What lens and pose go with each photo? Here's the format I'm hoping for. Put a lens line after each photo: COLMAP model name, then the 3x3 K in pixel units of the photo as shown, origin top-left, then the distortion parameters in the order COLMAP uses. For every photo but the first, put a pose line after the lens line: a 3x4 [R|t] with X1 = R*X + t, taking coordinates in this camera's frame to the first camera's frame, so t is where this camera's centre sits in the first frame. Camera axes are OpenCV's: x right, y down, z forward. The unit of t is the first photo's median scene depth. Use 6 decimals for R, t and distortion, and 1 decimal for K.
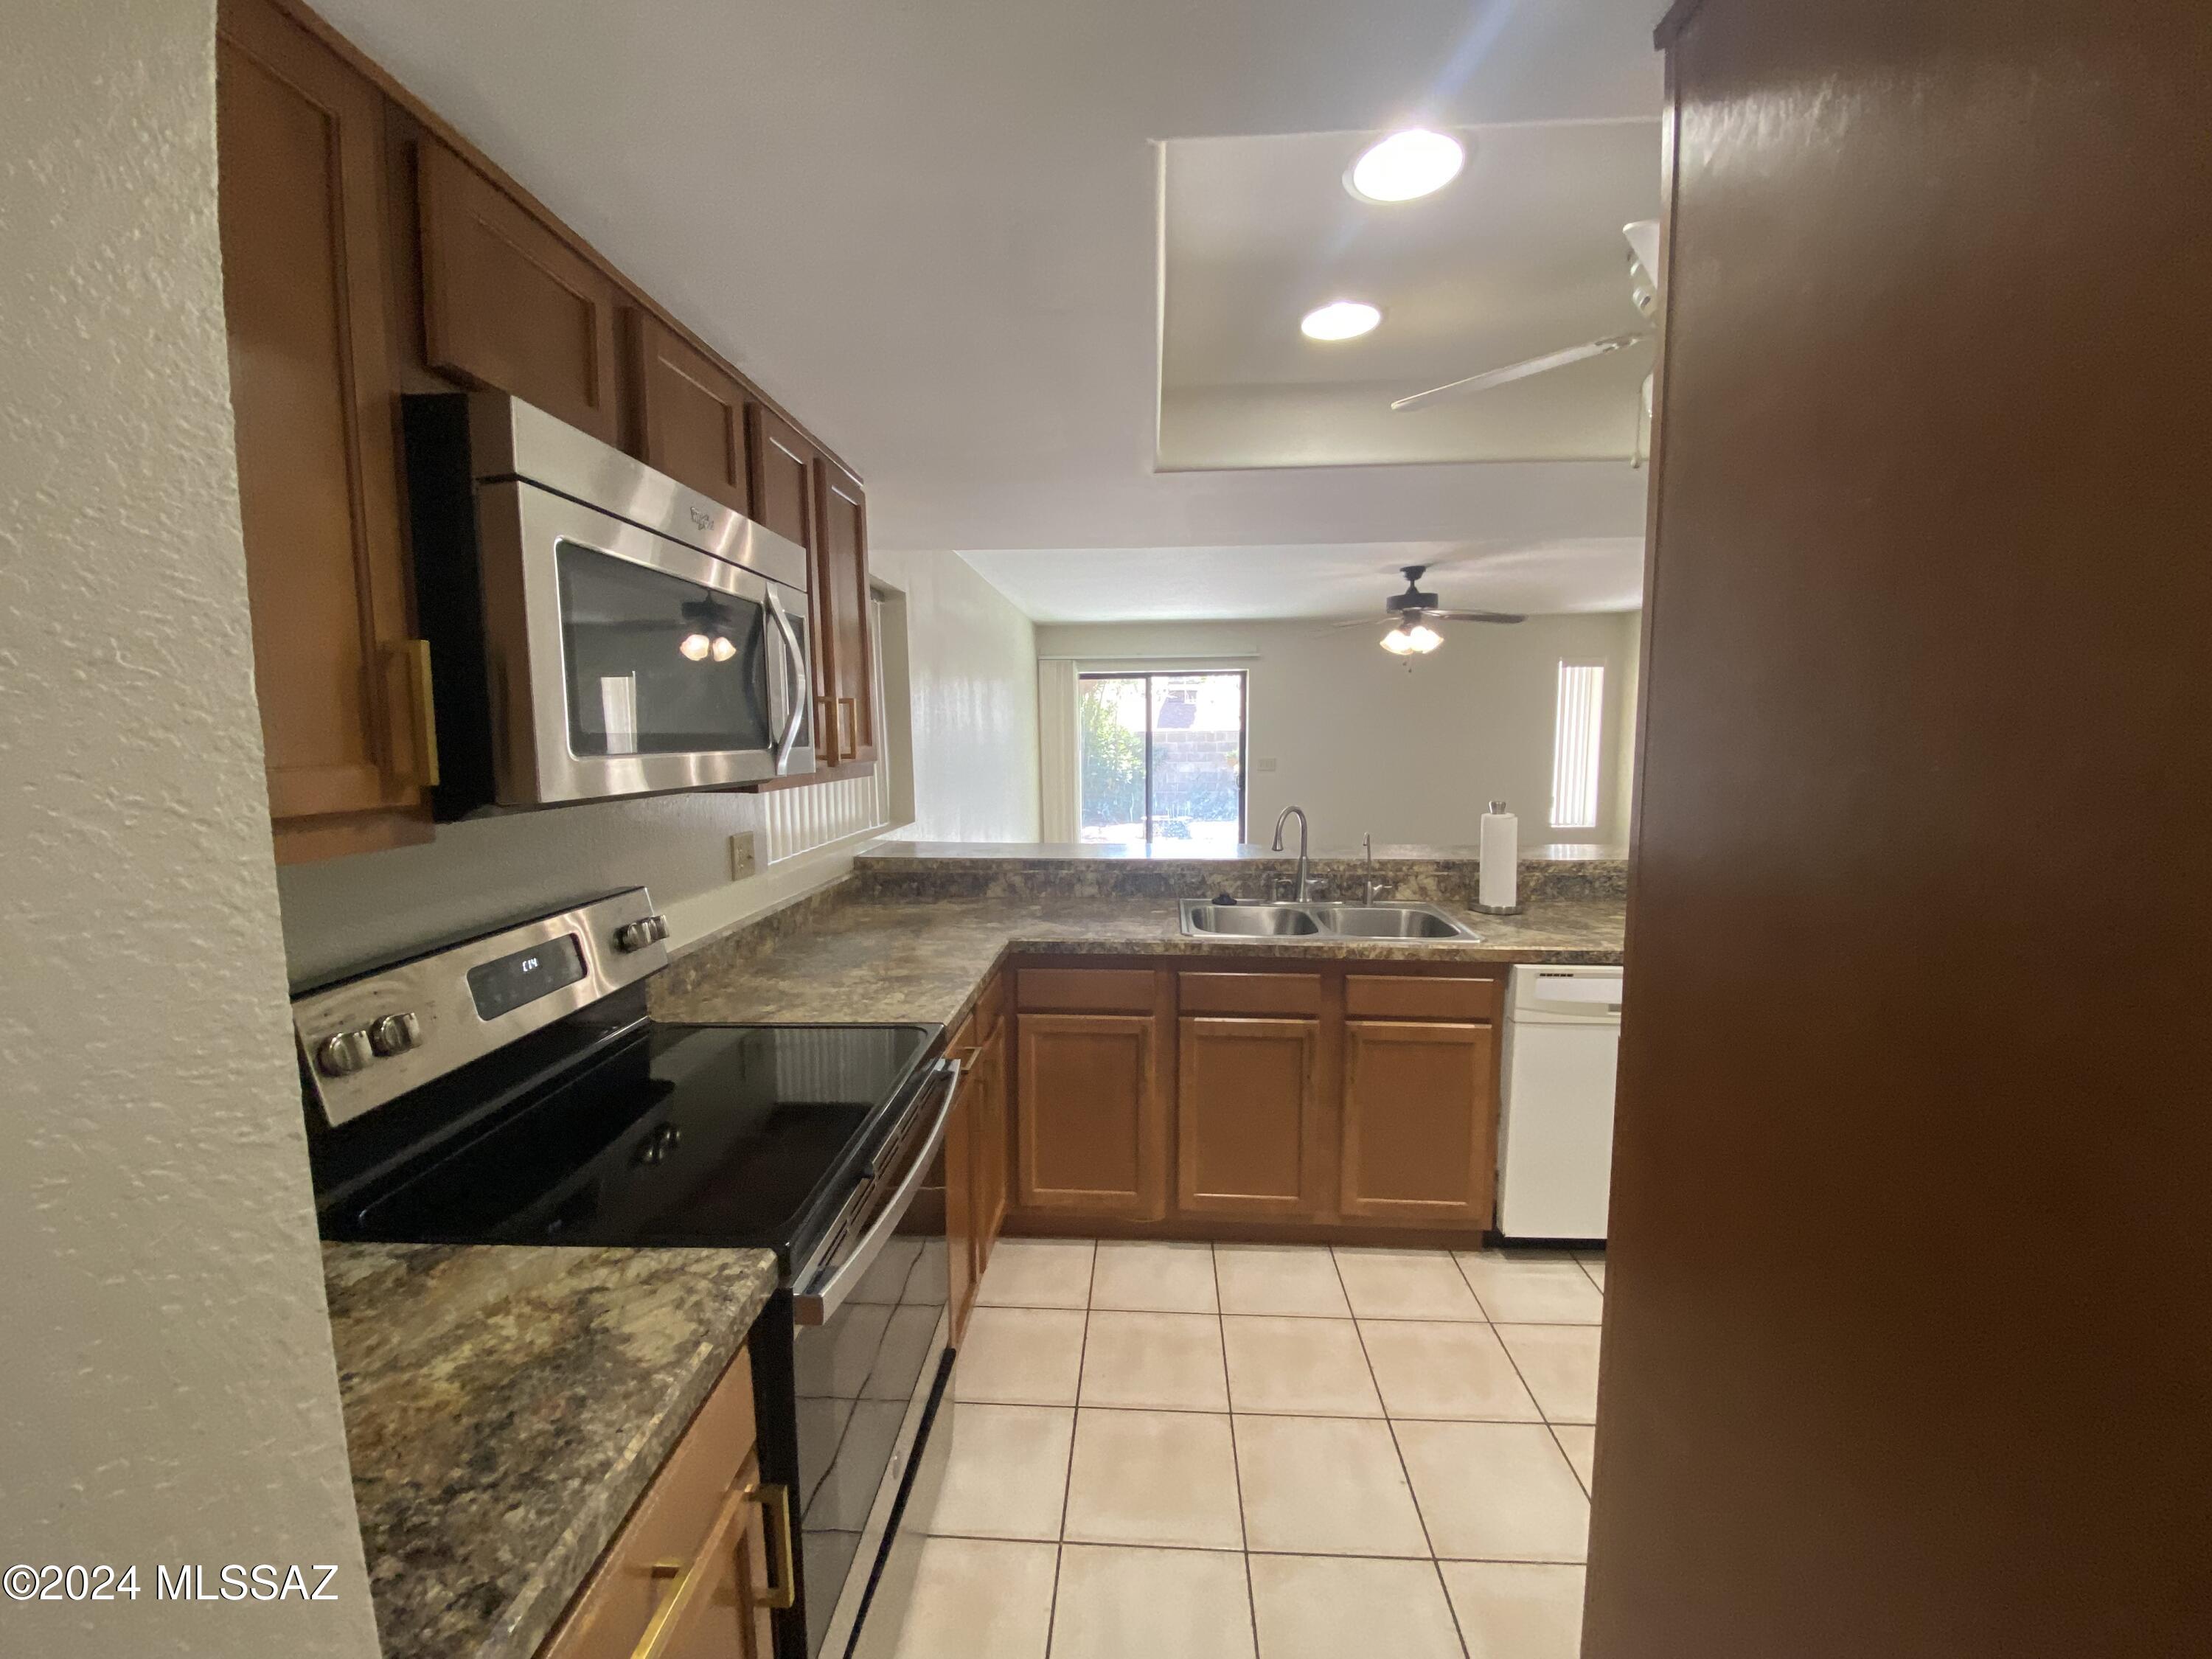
lens RADIAL K [[911.5, 0, 1100.6], [0, 911.5, 827.2], [0, 0, 1]] dist [-0.001875, -0.000319]
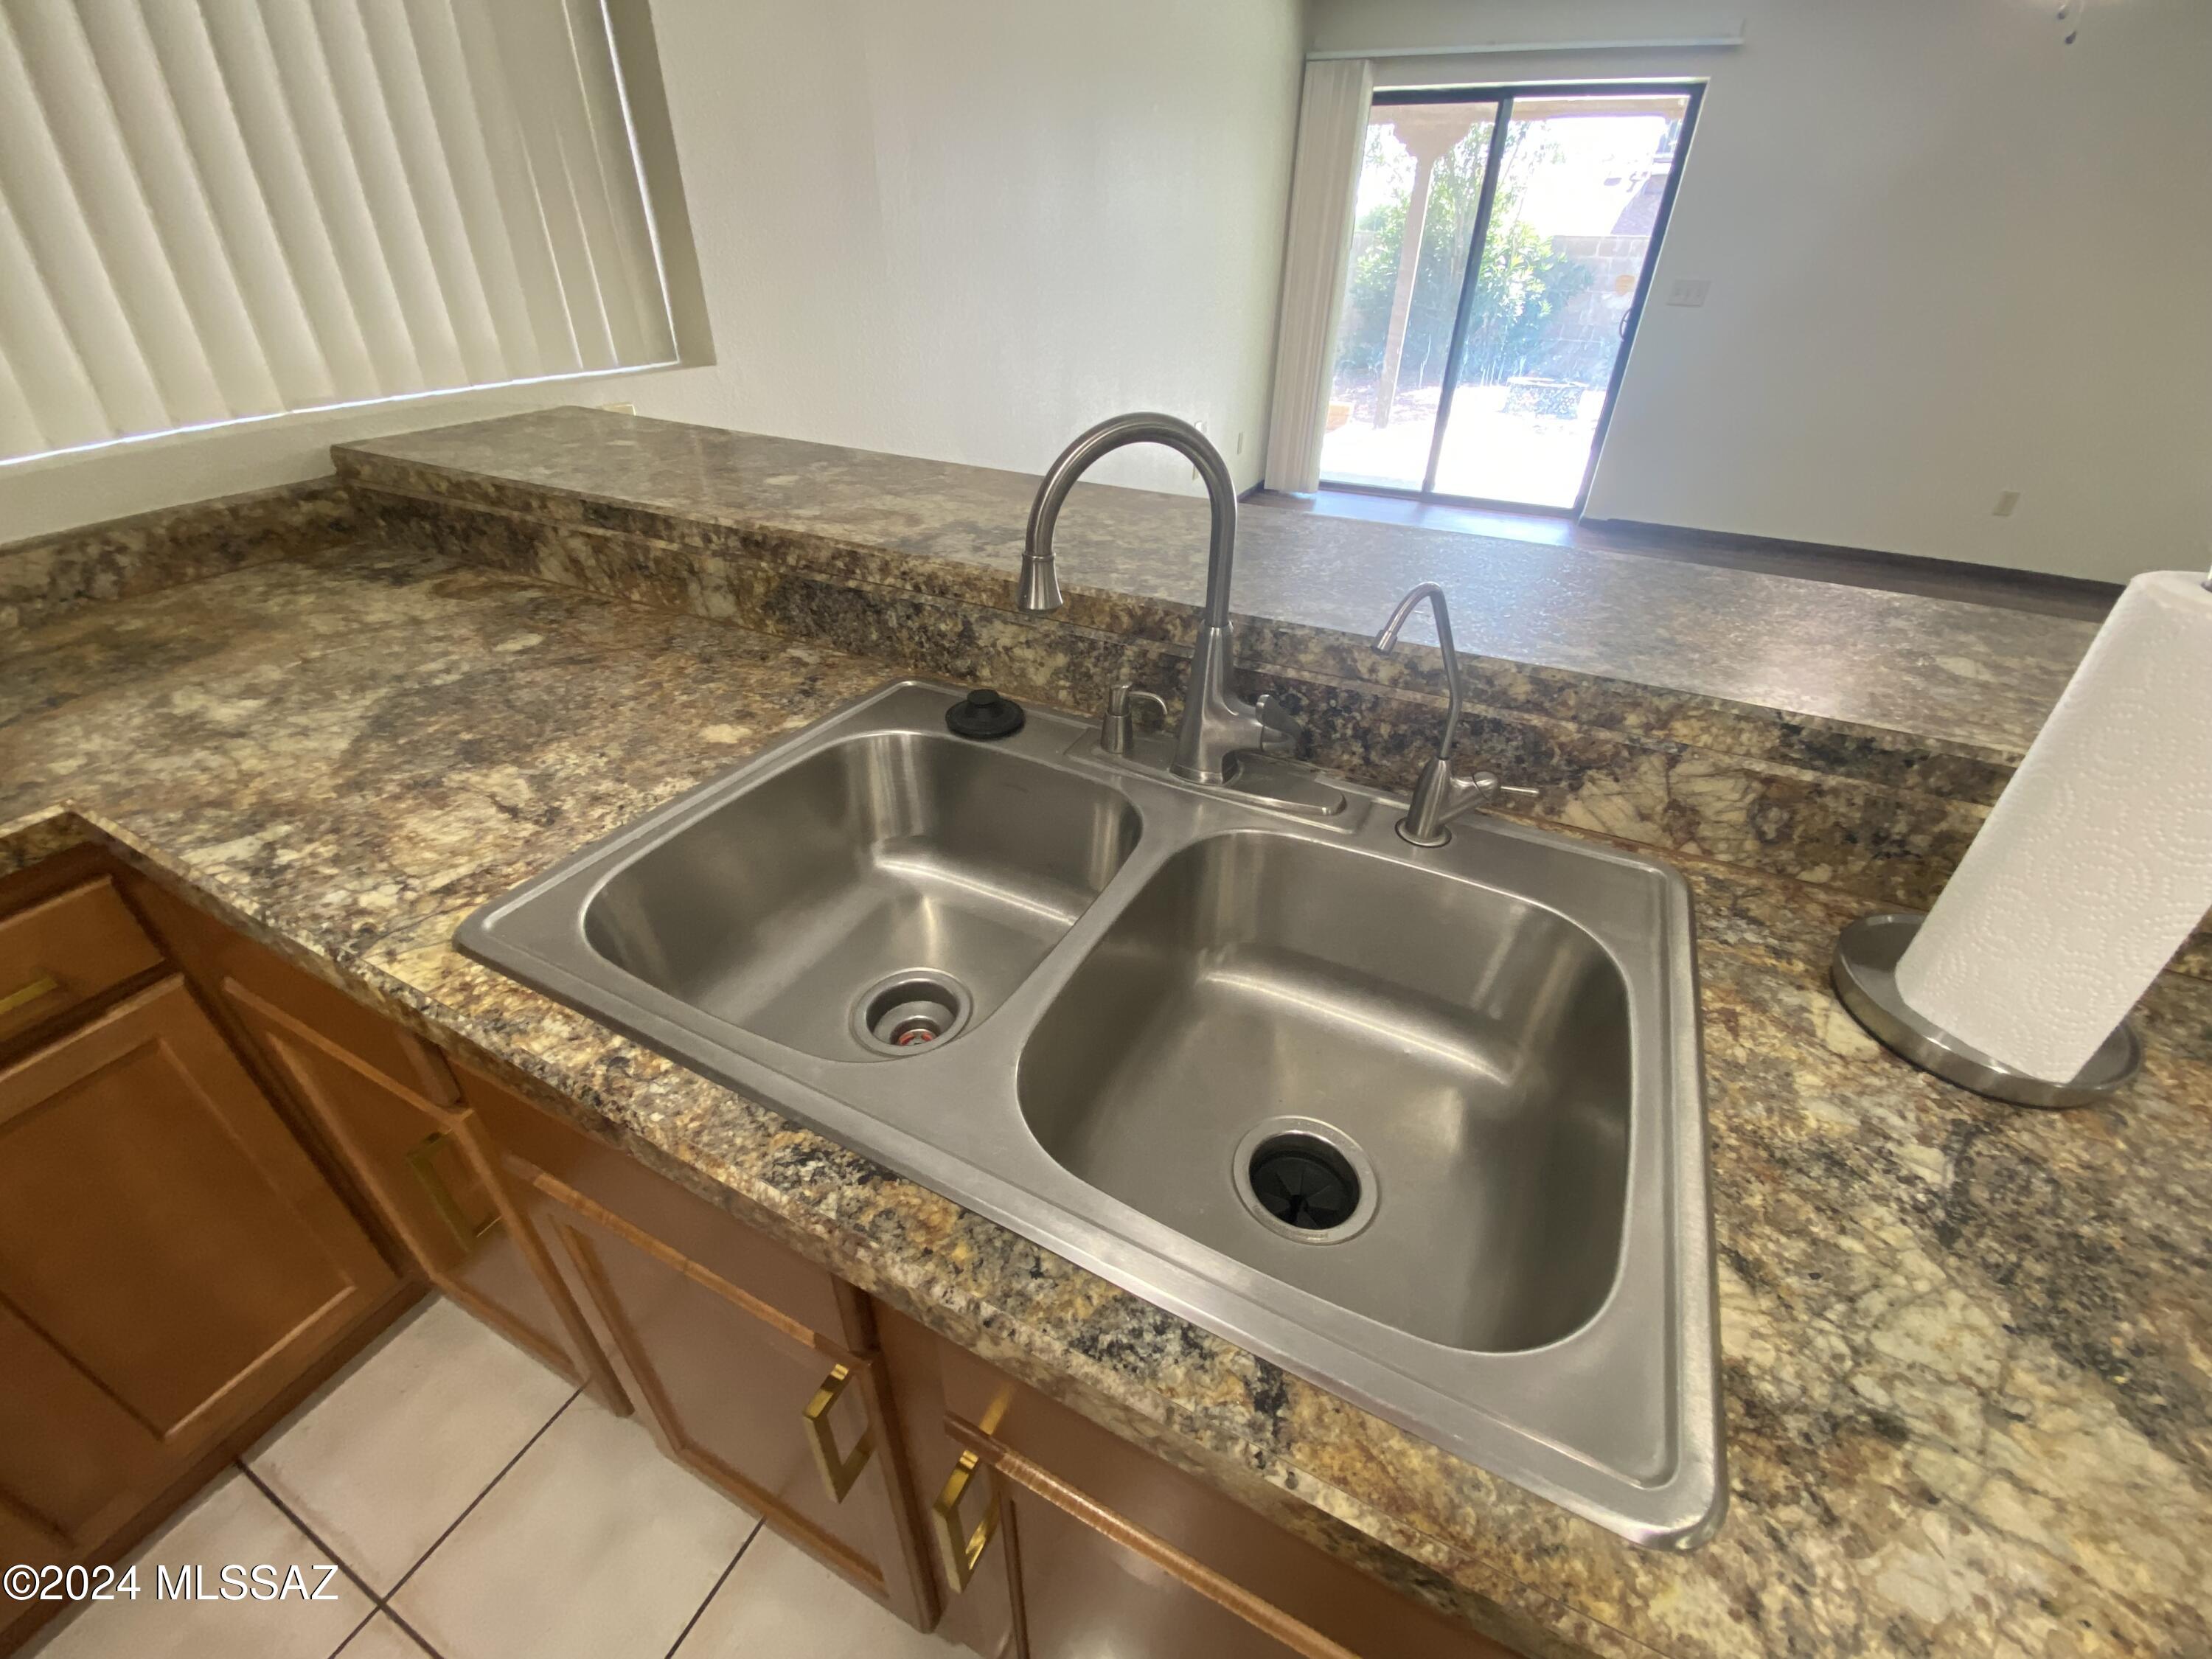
lens RADIAL K [[911.5, 0, 1109.8], [0, 911.5, 830.3], [0, 0, 1]] dist [-0.001875, -0.000319]
pose [[0.921801, 0.236208, -0.307390, 0.278808], [-0.070590, 0.881949, 0.466029, -0.036577], [0.381182, -0.407887, 0.829656, 0.705948]]
